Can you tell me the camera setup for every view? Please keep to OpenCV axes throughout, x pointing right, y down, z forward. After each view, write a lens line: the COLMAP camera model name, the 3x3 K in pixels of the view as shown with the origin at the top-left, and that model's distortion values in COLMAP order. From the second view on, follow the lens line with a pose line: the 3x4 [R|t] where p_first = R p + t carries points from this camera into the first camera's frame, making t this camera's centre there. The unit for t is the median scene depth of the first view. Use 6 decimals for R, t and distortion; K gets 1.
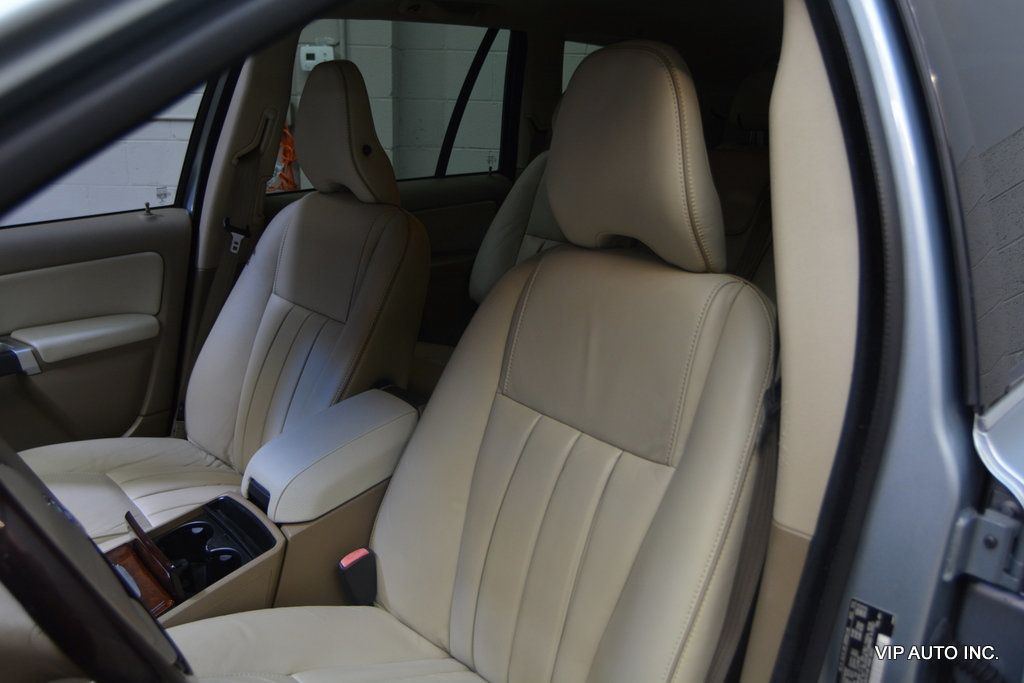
lens RADIAL K [[772.2, 0, 512.0], [0, 772.2, 341.5], [0, 0, 1]] dist [-0.009805, -0.002579]
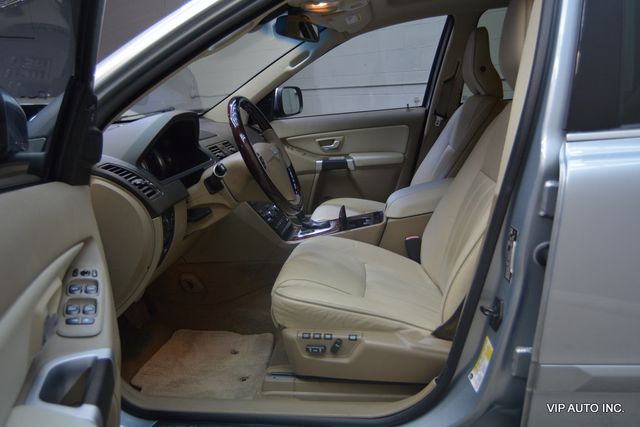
lens RADIAL K [[482.6, 0, 320.0], [0, 482.6, 213.5], [0, 0, 1]] dist [-0.009805, -0.002579]
pose [[0.663892, 0.126683, -0.737021, 0.477521], [-0.162407, 0.986450, 0.023263, 0.158417], [0.729981, 0.104253, 0.675470, -0.126057]]
